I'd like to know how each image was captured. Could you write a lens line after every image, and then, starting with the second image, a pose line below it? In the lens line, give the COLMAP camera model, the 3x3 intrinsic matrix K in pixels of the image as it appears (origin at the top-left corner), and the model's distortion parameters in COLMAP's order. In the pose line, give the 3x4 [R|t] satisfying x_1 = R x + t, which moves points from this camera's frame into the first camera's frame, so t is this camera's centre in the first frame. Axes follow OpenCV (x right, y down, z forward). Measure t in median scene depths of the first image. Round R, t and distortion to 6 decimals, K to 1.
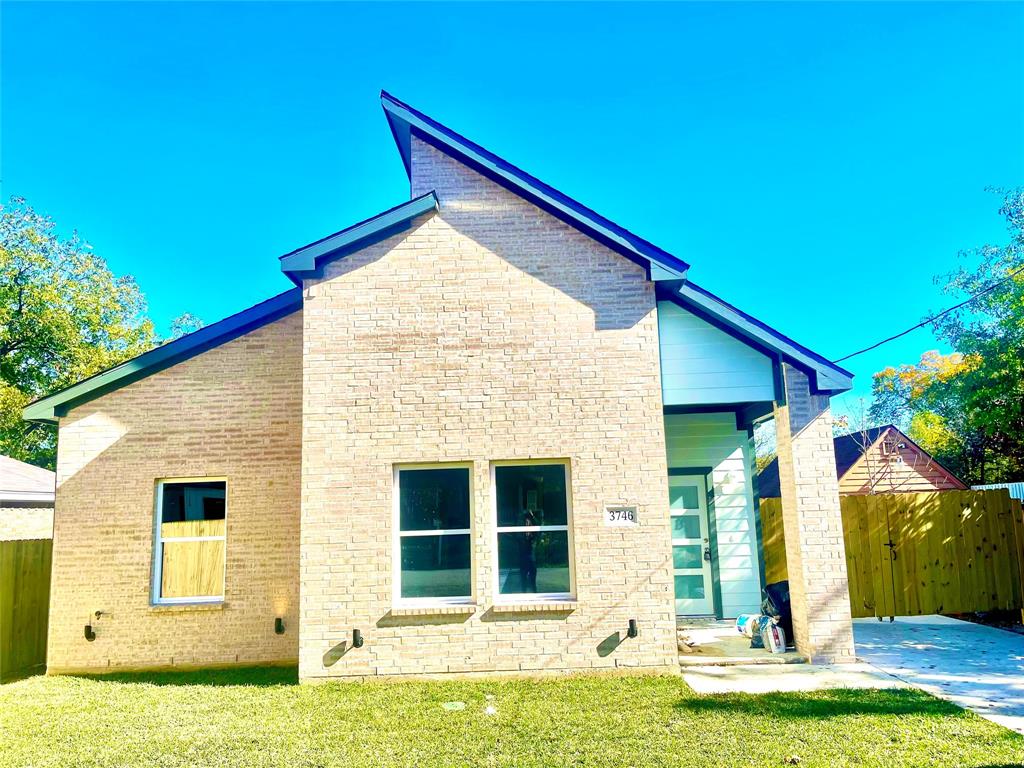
lens RADIAL K [[747.1, 0, 514.8], [0, 747.1, 390.2], [0, 0, 1]] dist [0.036283, -0.040671]
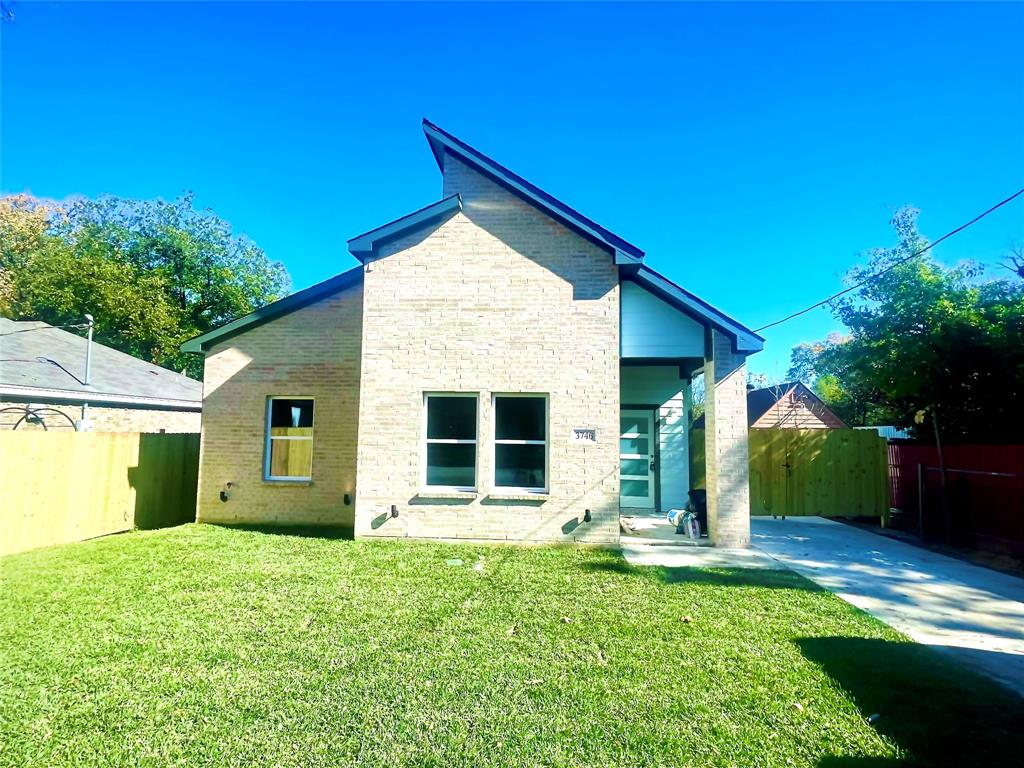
lens RADIAL K [[501.8, 0, 510.7], [0, 501.8, 386.3], [0, 0, 1]] dist [-0.004098, 0.000158]
pose [[0.997061, 0.040303, -0.065155, 0.055539], [-0.035502, 0.996682, 0.073248, 0.011917], [0.067890, -0.070720, 0.995183, 0.066709]]
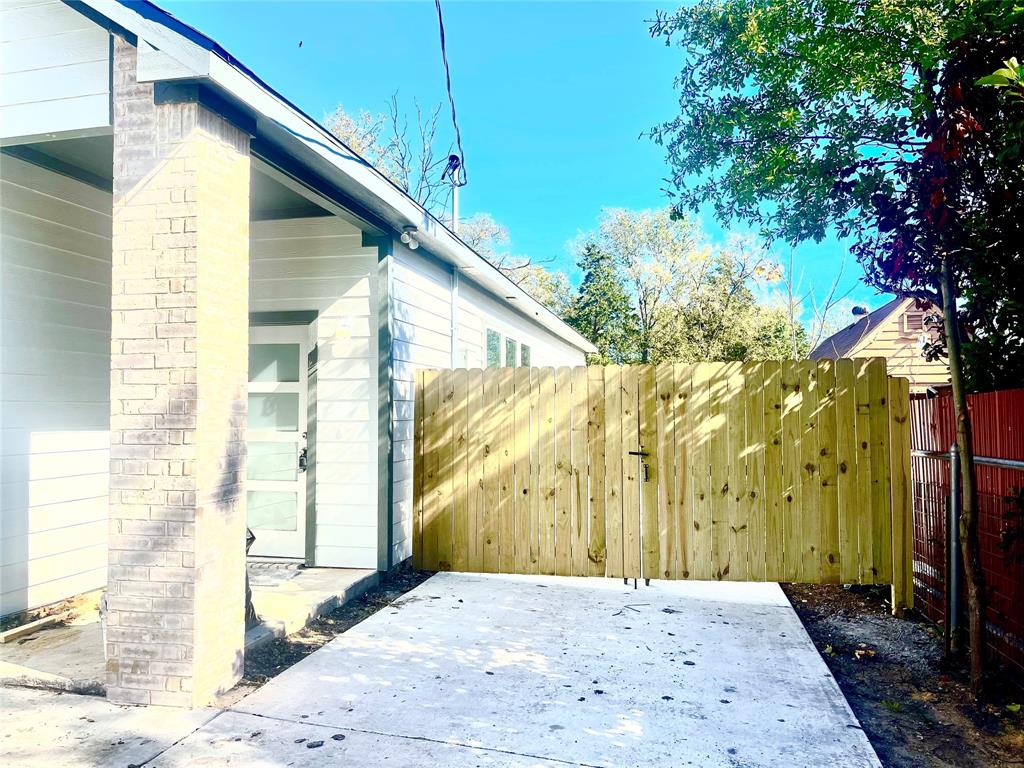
lens RADIAL K [[747.1, 0, 518.2], [0, 747.1, 387.7], [0, 0, 1]] dist [0.036283, -0.040671]
pose [[0.981389, 0.022702, -0.190684, 0.626559], [0.002514, 0.991384, 0.130967, 0.102452], [0.192014, -0.129008, 0.972876, 0.548505]]
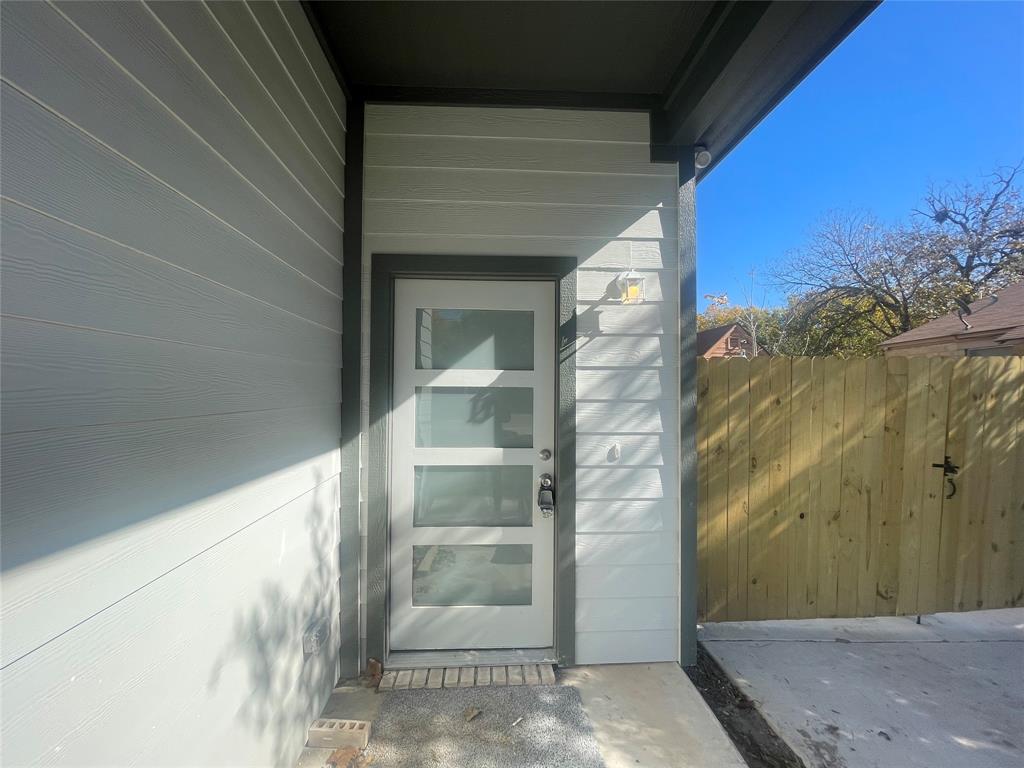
lens RADIAL K [[413.7, 0, 502.6], [0, 413.7, 386.9], [0, 0, 1]] dist [-0.001771, -0.000219]
pose [[0.996249, 0.035021, 0.079130, 0.254858], [-0.045892, 0.989083, 0.140029, 0.164250], [-0.073362, -0.143135, 0.986980, 0.947628]]
